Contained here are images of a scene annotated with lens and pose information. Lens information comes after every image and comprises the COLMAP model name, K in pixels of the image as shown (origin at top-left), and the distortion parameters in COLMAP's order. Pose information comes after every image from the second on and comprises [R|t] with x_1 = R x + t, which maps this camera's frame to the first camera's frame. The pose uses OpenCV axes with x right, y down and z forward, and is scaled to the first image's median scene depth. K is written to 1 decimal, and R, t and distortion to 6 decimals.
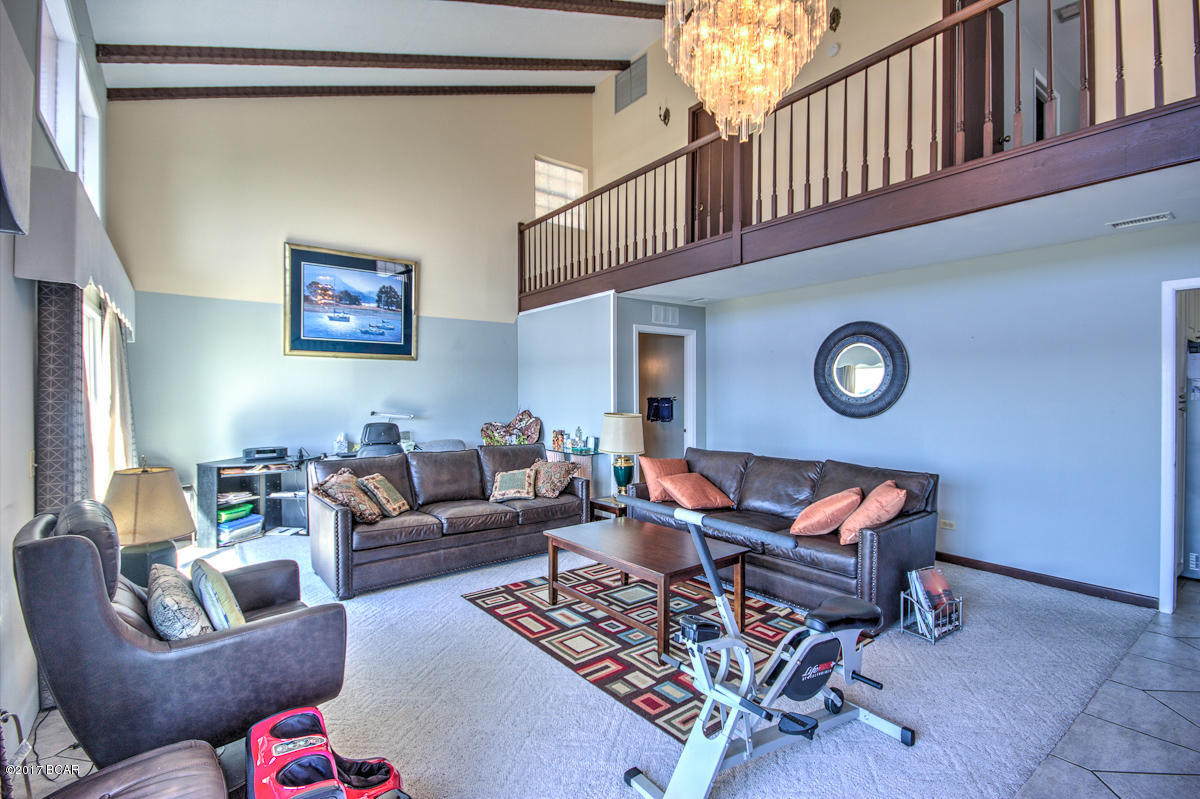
lens RADIAL K [[551.3, 0, 605.1], [0, 551.3, 398.4], [0, 0, 1]] dist [0.011798, -0.013728]
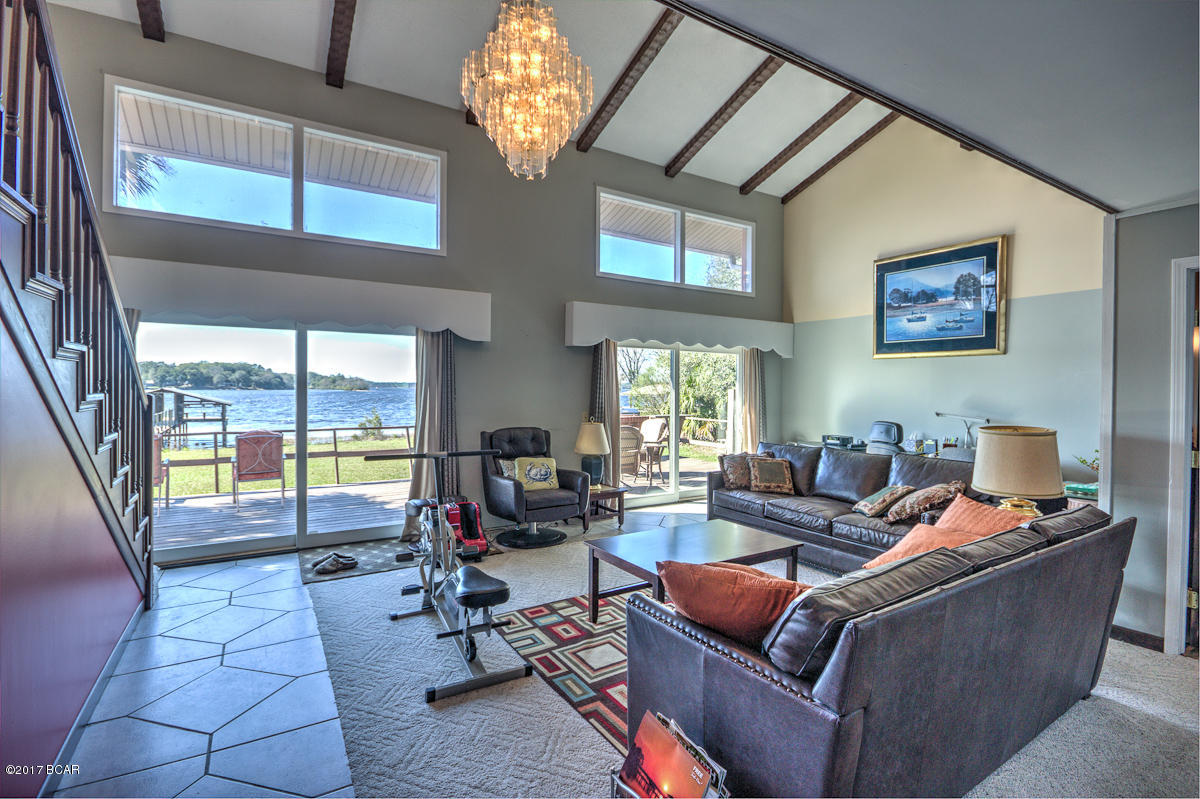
lens RADIAL K [[551.3, 0, 604.4], [0, 551.3, 401.2], [0, 0, 1]] dist [0.011798, -0.013728]
pose [[-0.106864, 0.019412, -0.994084, 0.600241], [-0.016493, 0.999637, 0.021294, -0.005935], [0.994137, 0.018671, -0.106506, 0.543830]]
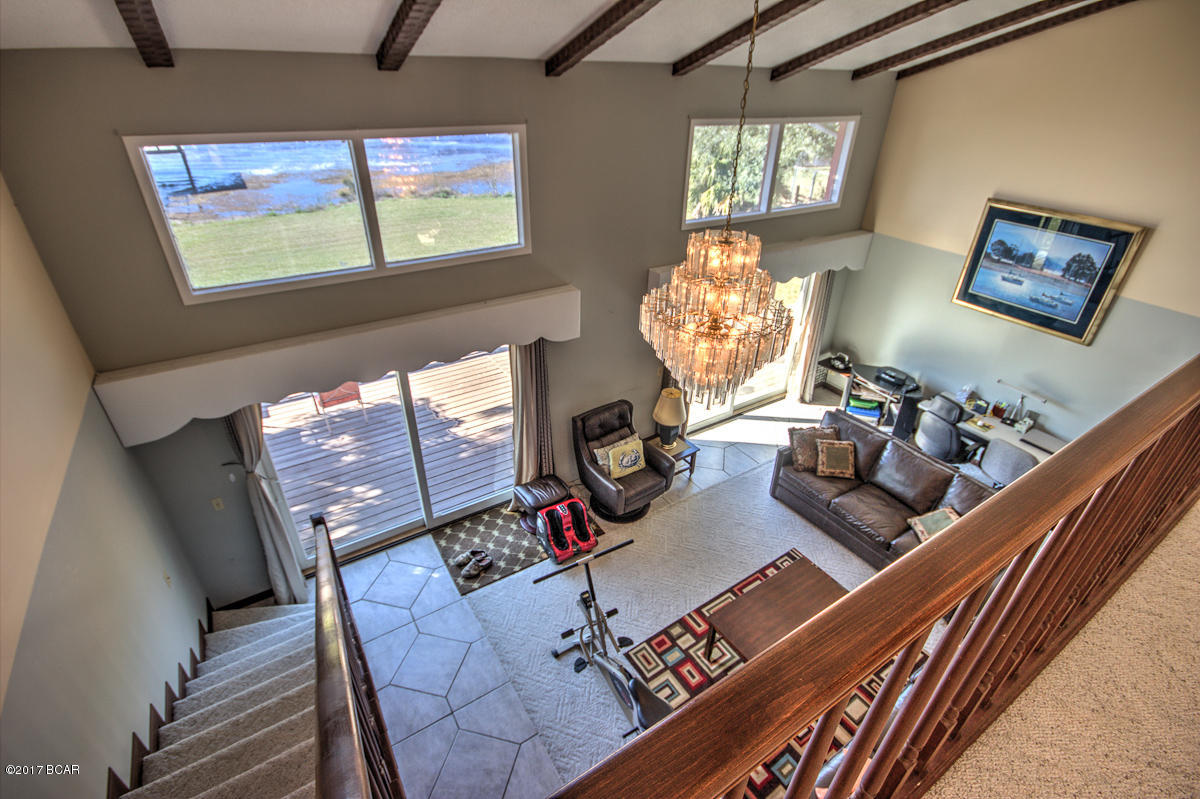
lens RADIAL K [[551.3, 0, 599.9], [0, 551.3, 395.0], [0, 0, 1]] dist [0.011798, -0.013728]
pose [[-0.088396, 0.507775, -0.856943, 0.521486], [-0.026498, 0.858807, 0.511613, -0.452904], [0.995733, 0.067932, -0.062460, 0.355534]]
